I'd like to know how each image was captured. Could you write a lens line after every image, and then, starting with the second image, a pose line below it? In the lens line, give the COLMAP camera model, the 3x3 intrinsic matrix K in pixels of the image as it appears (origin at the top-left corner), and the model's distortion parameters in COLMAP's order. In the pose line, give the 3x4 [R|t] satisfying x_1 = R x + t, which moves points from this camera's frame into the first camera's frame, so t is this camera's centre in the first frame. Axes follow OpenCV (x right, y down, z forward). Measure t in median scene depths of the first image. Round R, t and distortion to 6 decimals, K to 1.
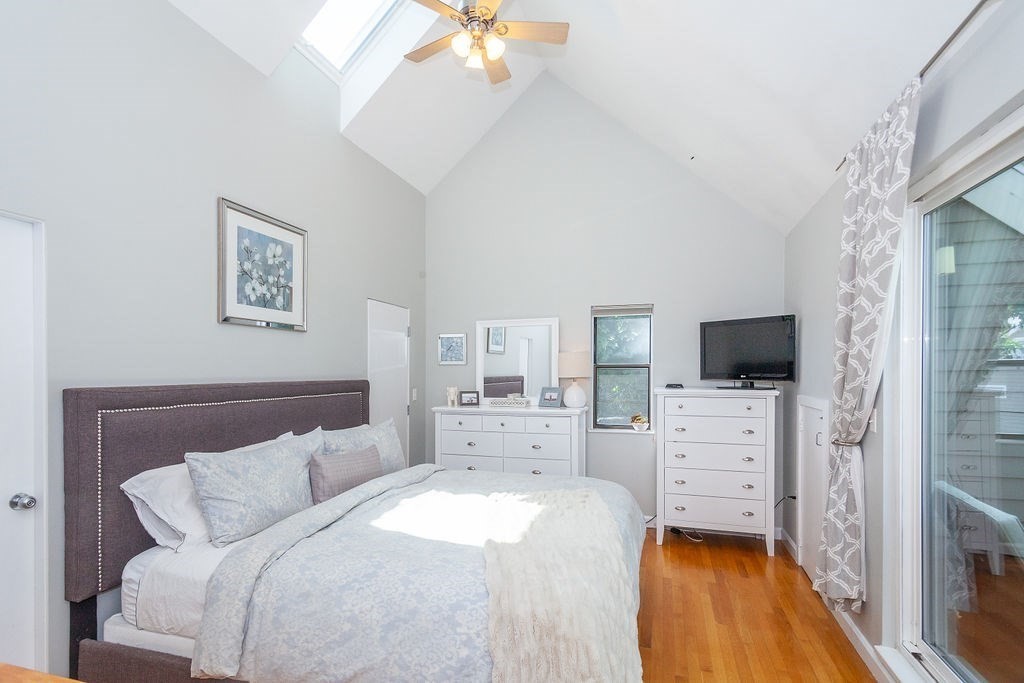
lens RADIAL K [[493.0, 0, 505.7], [0, 493.0, 378.7], [0, 0, 1]] dist [0.011027, -0.001629]
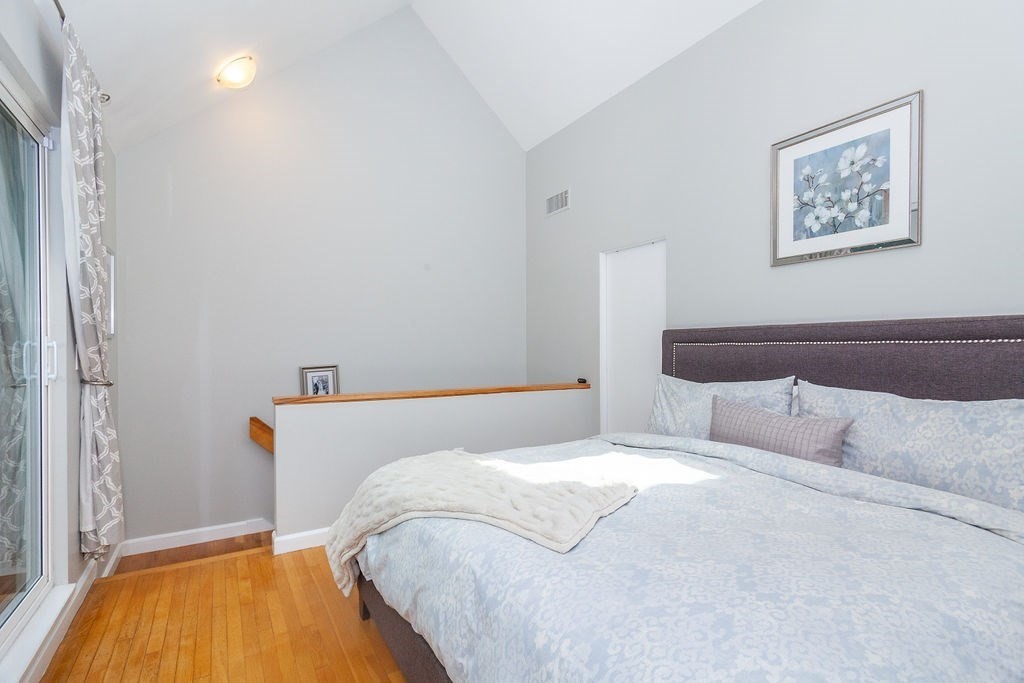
lens RADIAL K [[493.0, 0, 509.5], [0, 493.0, 342.9], [0, 0, 1]] dist [0.011027, -0.001629]
pose [[-0.654082, -0.000435, -0.756424, 0.505267], [-0.002378, 0.999996, 0.001481, 0.041165], [0.756420, 0.002767, -0.654080, 1.132426]]
